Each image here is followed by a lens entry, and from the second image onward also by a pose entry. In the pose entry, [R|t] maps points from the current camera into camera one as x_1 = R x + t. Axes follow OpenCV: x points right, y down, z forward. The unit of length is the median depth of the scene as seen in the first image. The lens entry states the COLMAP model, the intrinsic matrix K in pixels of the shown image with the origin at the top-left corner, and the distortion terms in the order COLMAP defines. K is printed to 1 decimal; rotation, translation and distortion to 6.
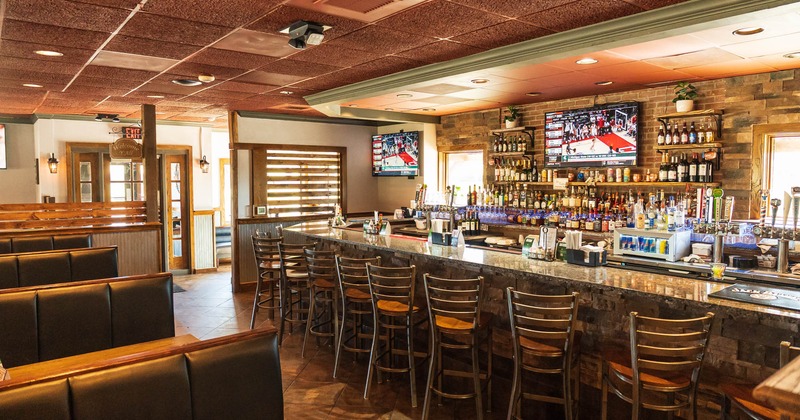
lens RADIAL K [[520.0, 0, 400.0], [0, 520.0, 210.0], [0, 0, 1]] dist [0.000206, -0.001114]
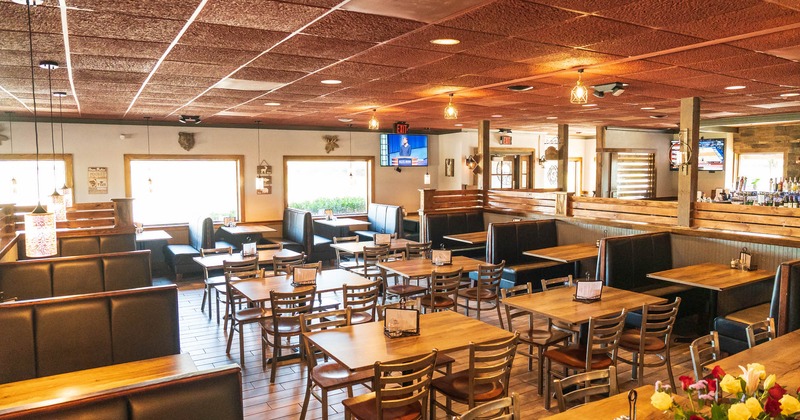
lens RADIAL K [[520.0, 0, 400.0], [0, 520.0, 210.0], [0, 0, 1]] dist [0.000206, -0.001114]
pose [[0.992345, 0.009638, -0.123123, -0.644338], [-0.007629, 0.999830, 0.016780, 0.023045], [0.123264, -0.015712, 0.992250, -0.485986]]
